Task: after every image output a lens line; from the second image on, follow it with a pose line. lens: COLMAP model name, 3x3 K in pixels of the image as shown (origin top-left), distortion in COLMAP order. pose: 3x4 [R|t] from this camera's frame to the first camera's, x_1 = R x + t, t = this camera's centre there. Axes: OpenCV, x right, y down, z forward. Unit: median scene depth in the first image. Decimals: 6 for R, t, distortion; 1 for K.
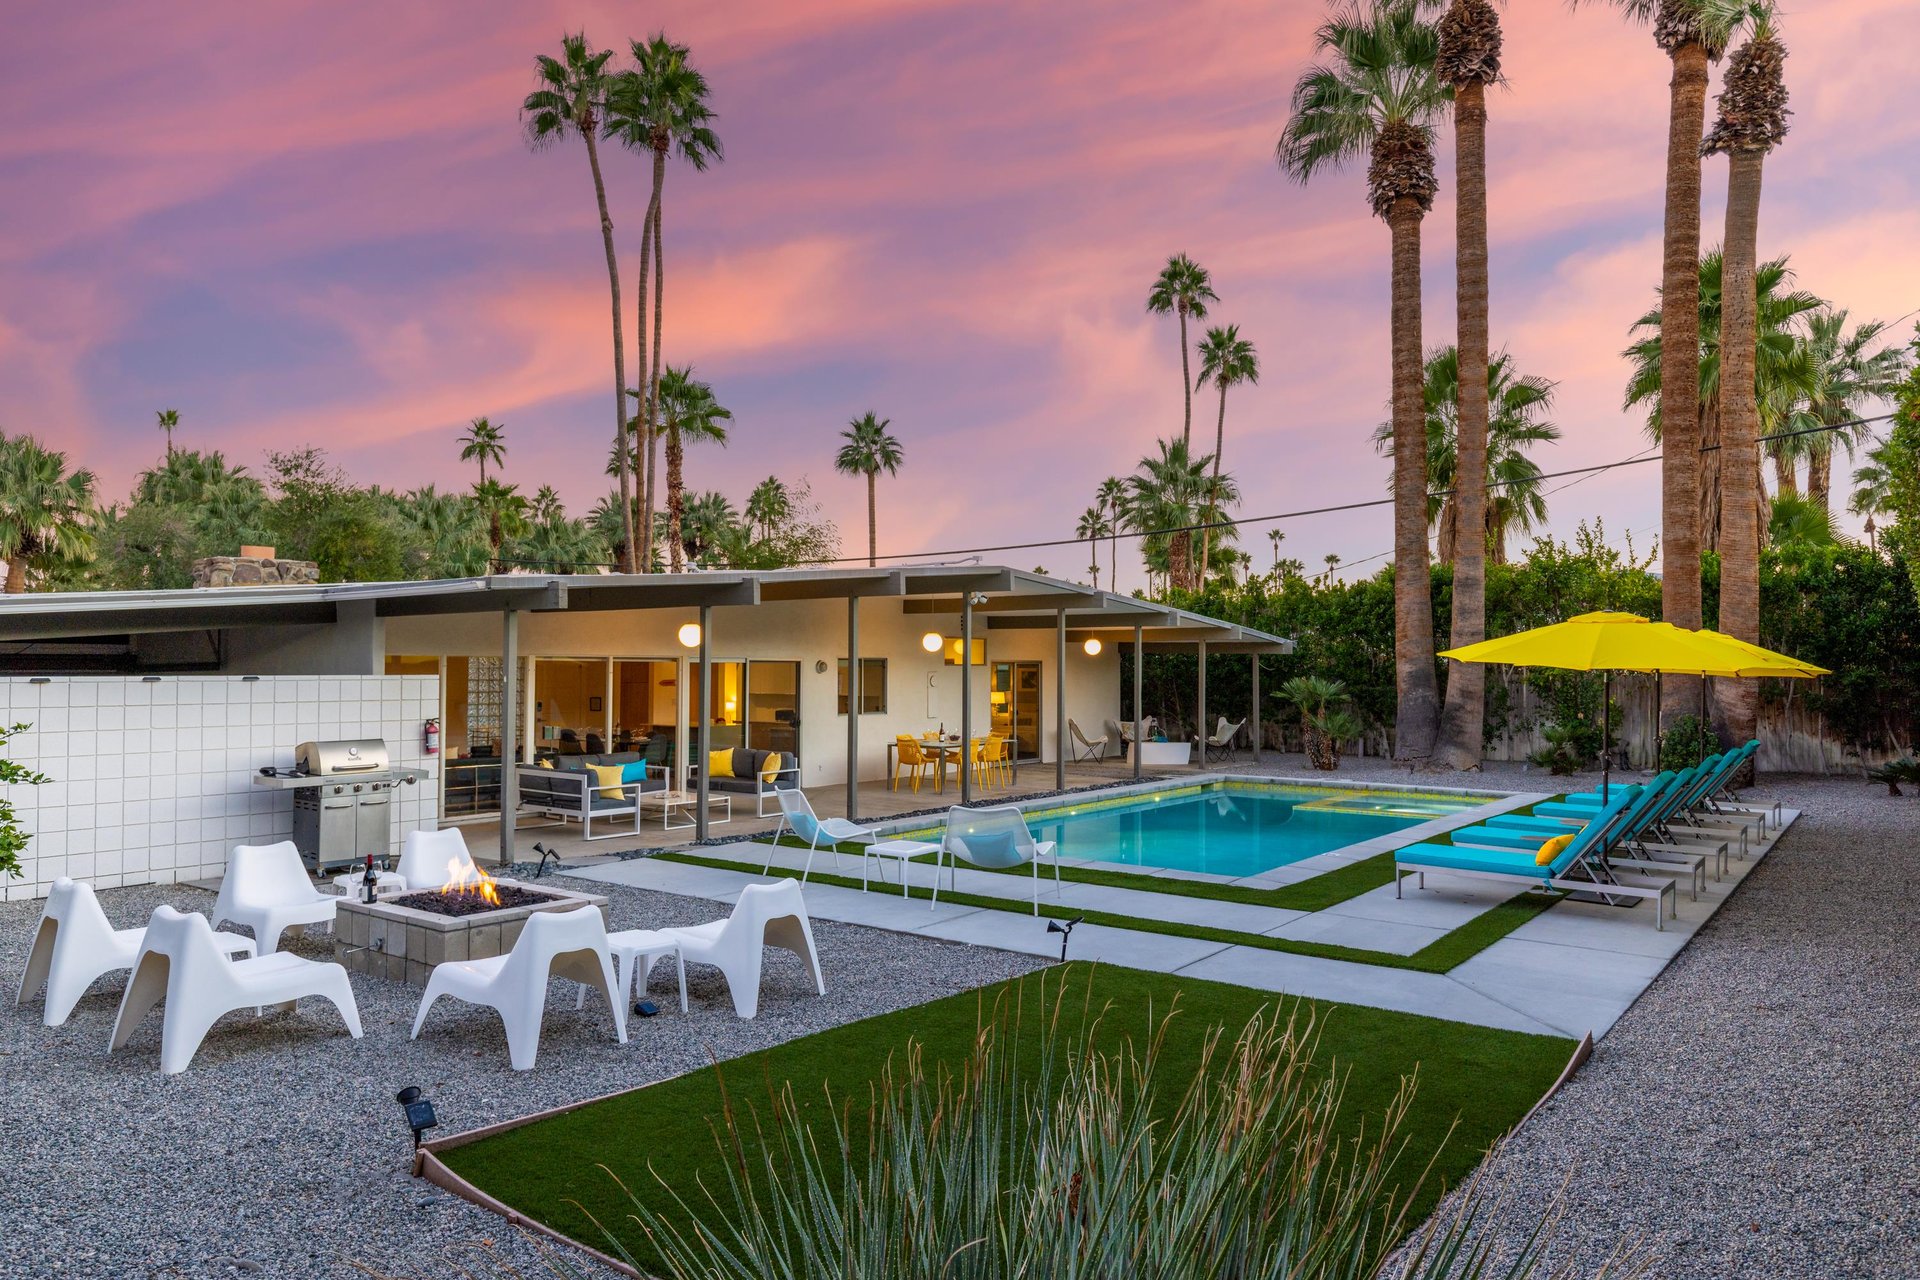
lens RADIAL K [[1282.4, 0, 965.6], [0, 1282.4, 637.4], [0, 0, 1]] dist [-0.002352, -0.006129]
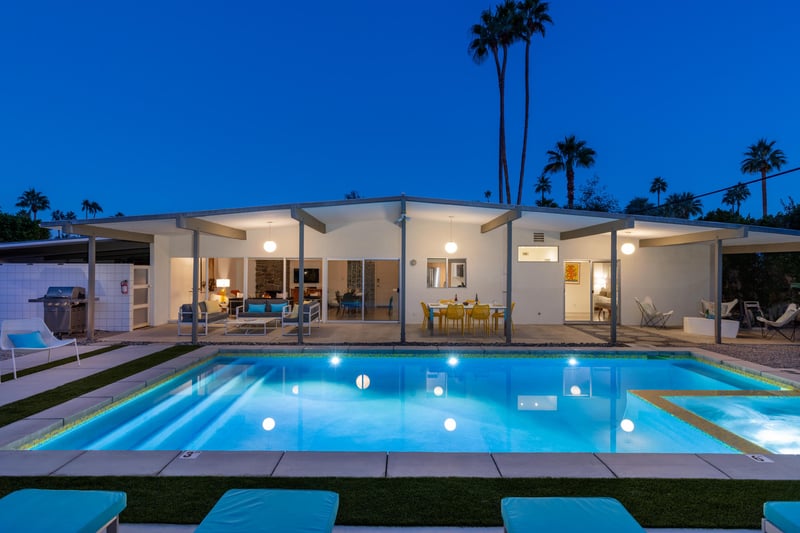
lens RADIAL K [[417.6, 0, 397.8], [0, 417.6, 265.1], [0, 0, 1]] dist [-0.001394, 0.001543]
pose [[0.602578, -0.006486, -0.798034, 0.271574], [0.015725, 0.999869, 0.003747, 0.017540], [0.797905, -0.014807, 0.602601, 0.431848]]
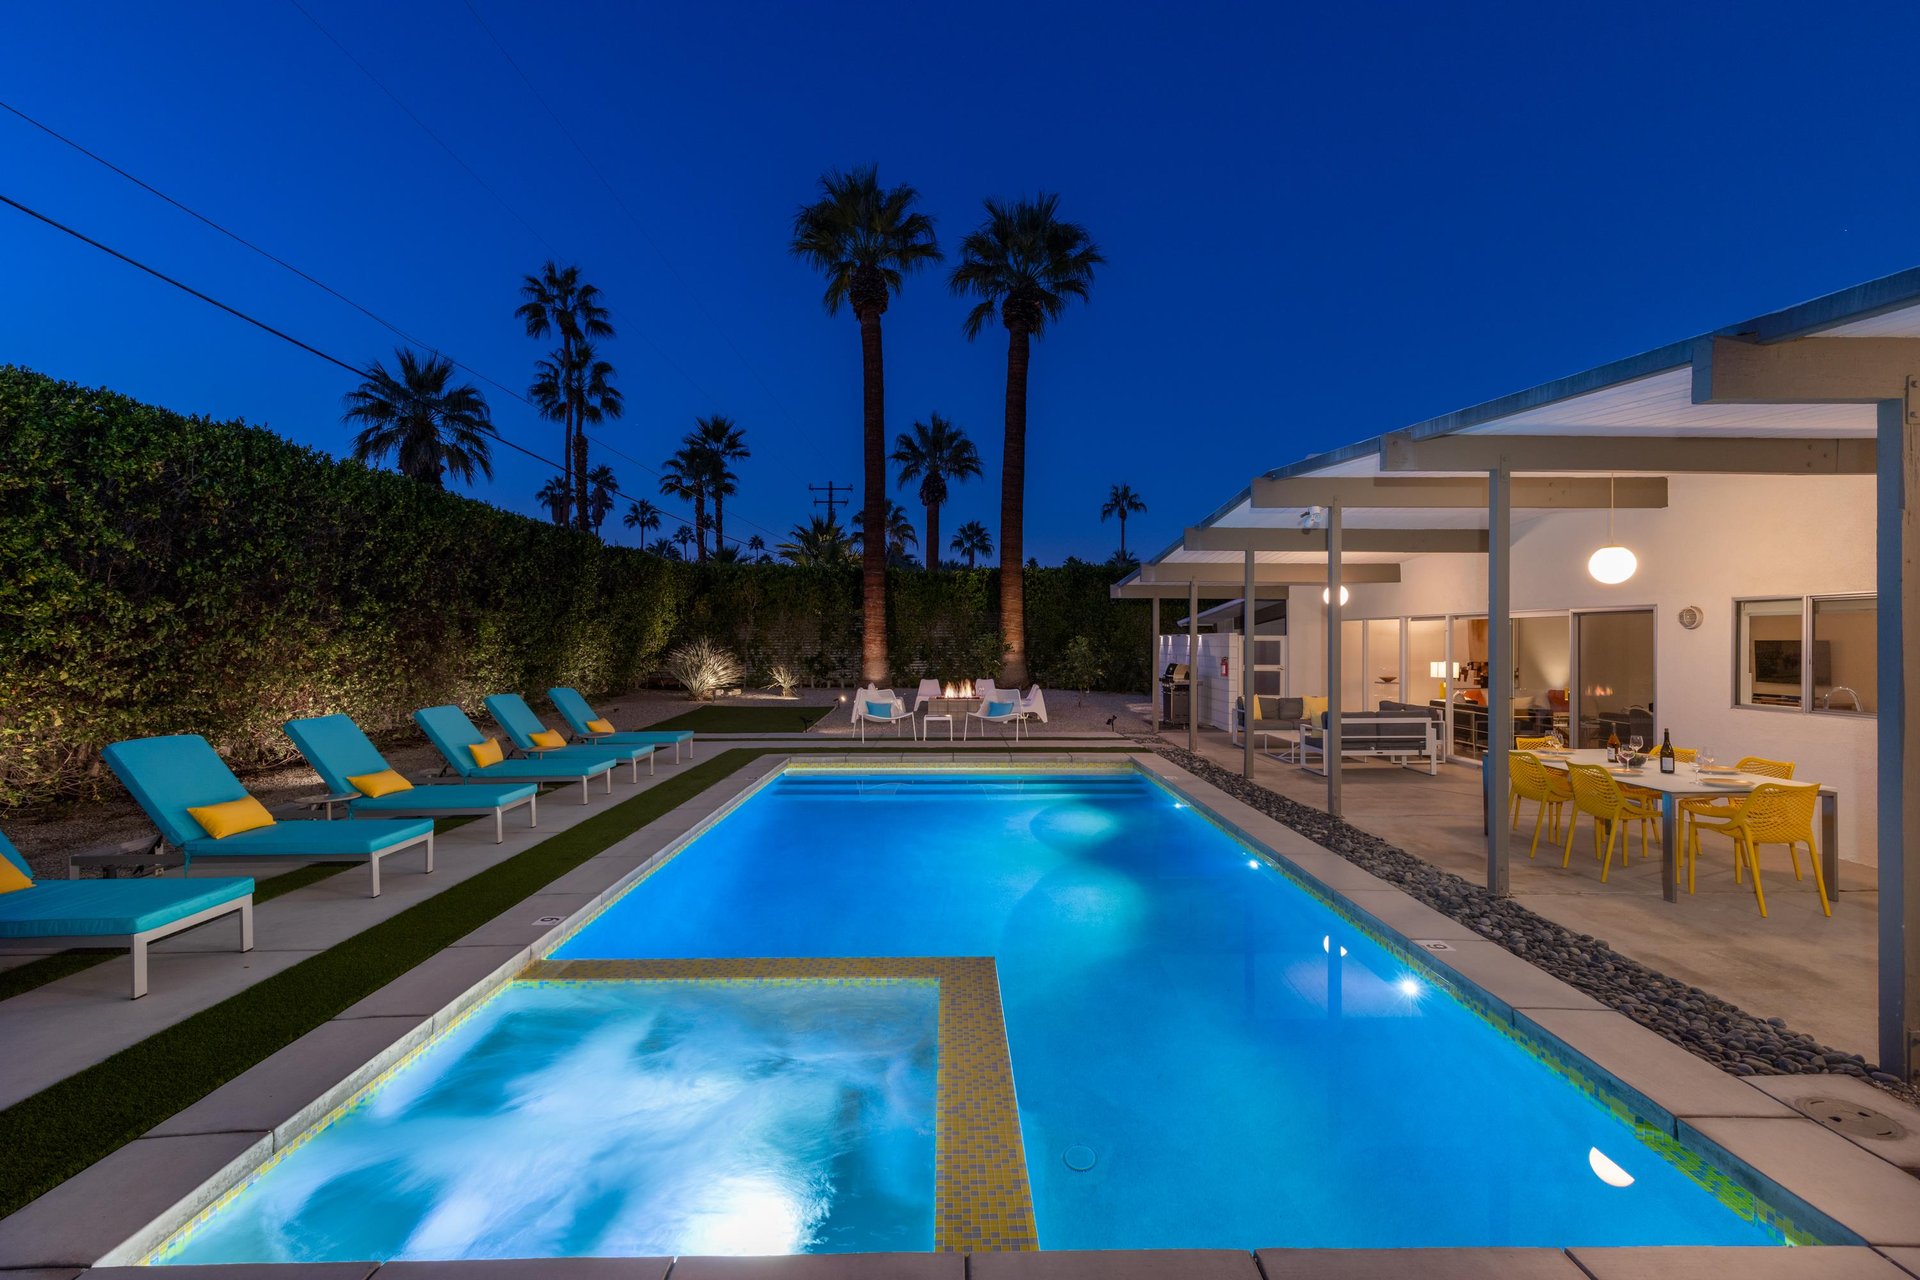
lens RADIAL K [[865.3, 0, 957.0], [0, 865.3, 641.9], [0, 0, 1]] dist [0.006573, 0.001422]
pose [[-0.785671, -0.002565, -0.618639, 0.284616], [0.010115, 0.999804, -0.016992, 0.026936], [0.618562, -0.019607, -0.785491, 0.789773]]
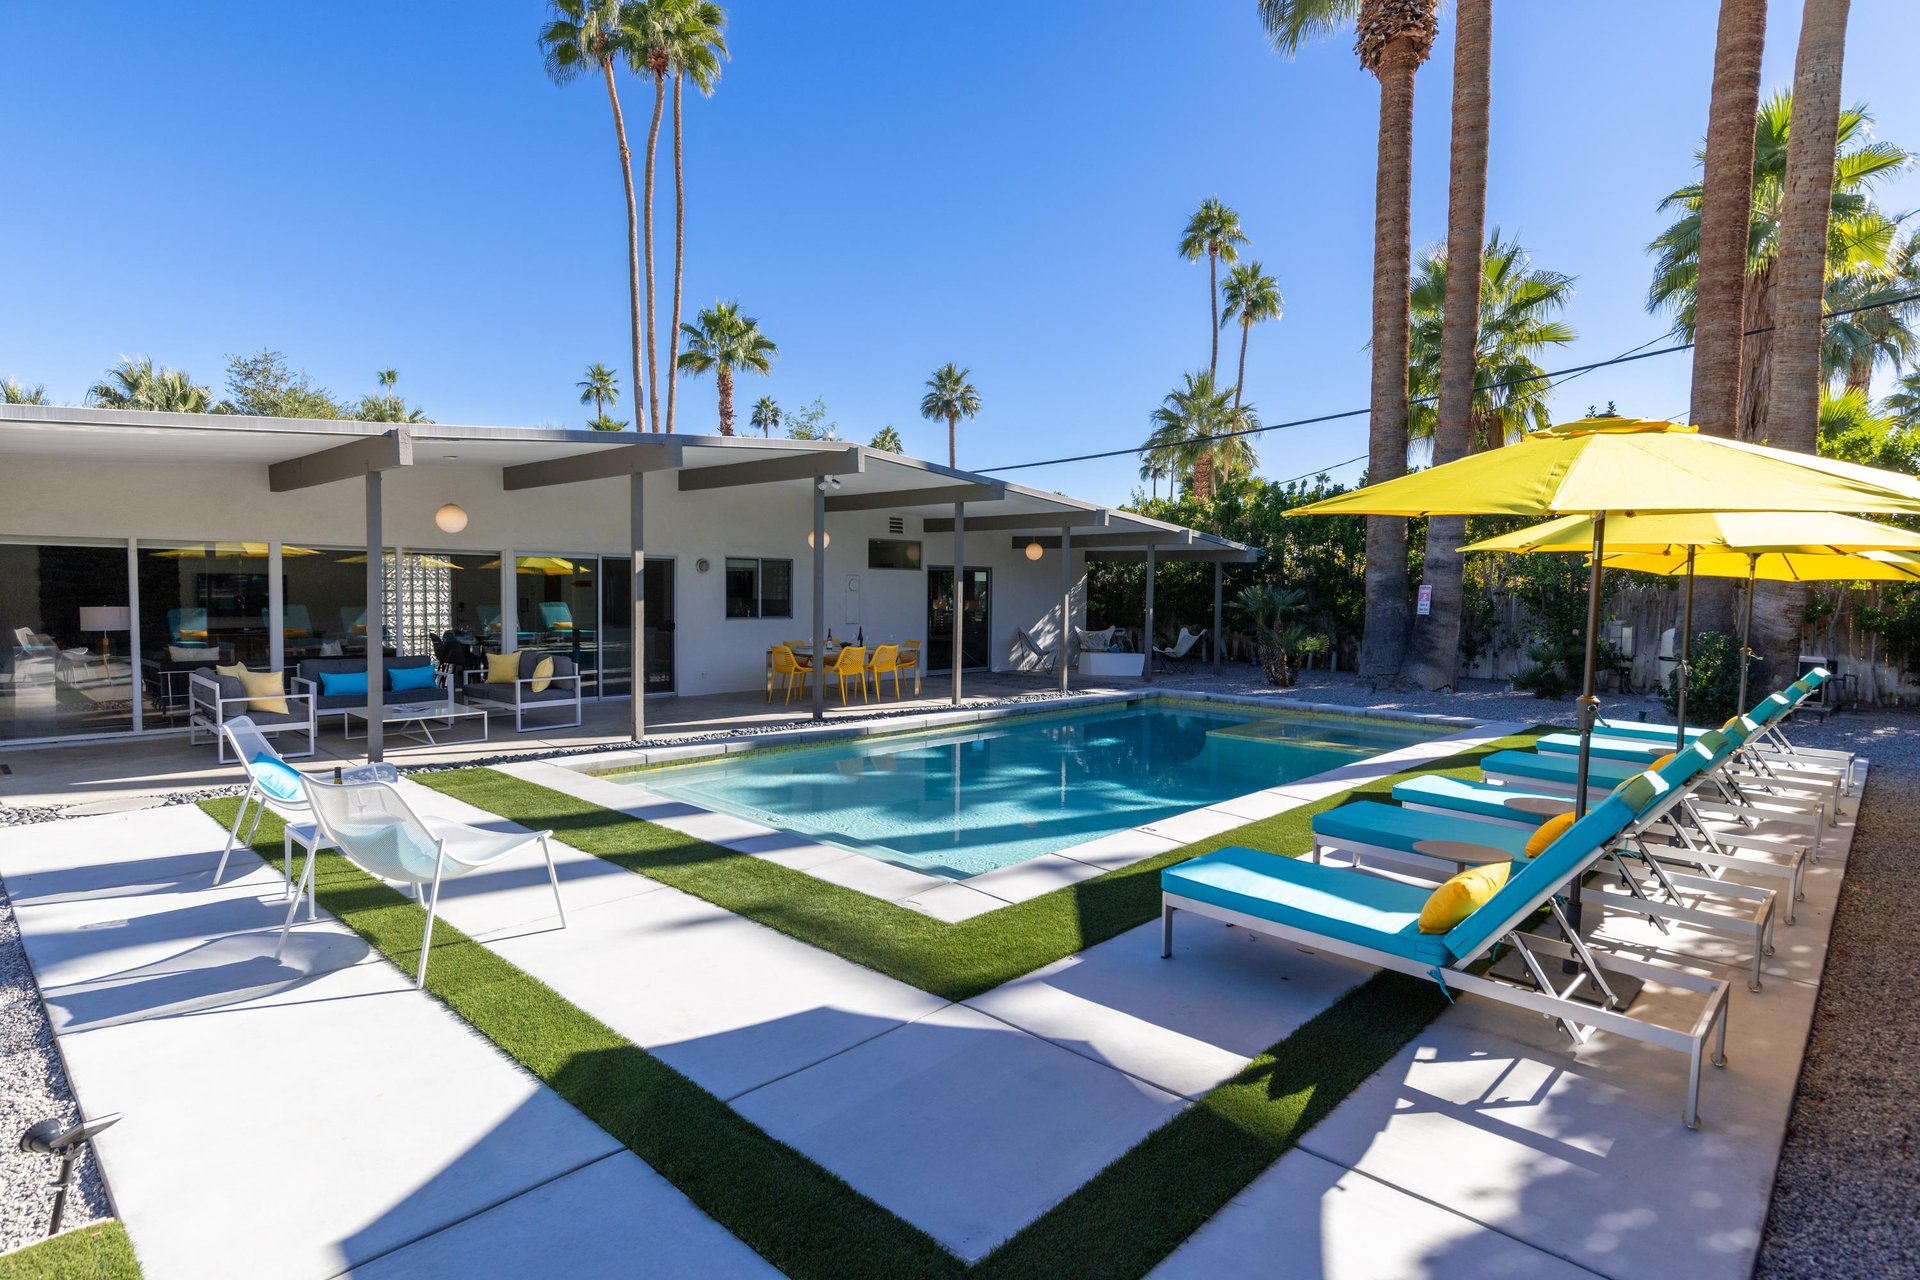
lens RADIAL K [[1002.3, 0, 960.9], [0, 1002.3, 640.7], [0, 0, 1]] dist [-0.001394, 0.001543]
pose [[0.993554, 0.016667, -0.112127, 0.111845], [-0.008126, 0.997060, 0.076198, 0.014825], [0.113067, -0.074796, 0.990768, 0.218556]]
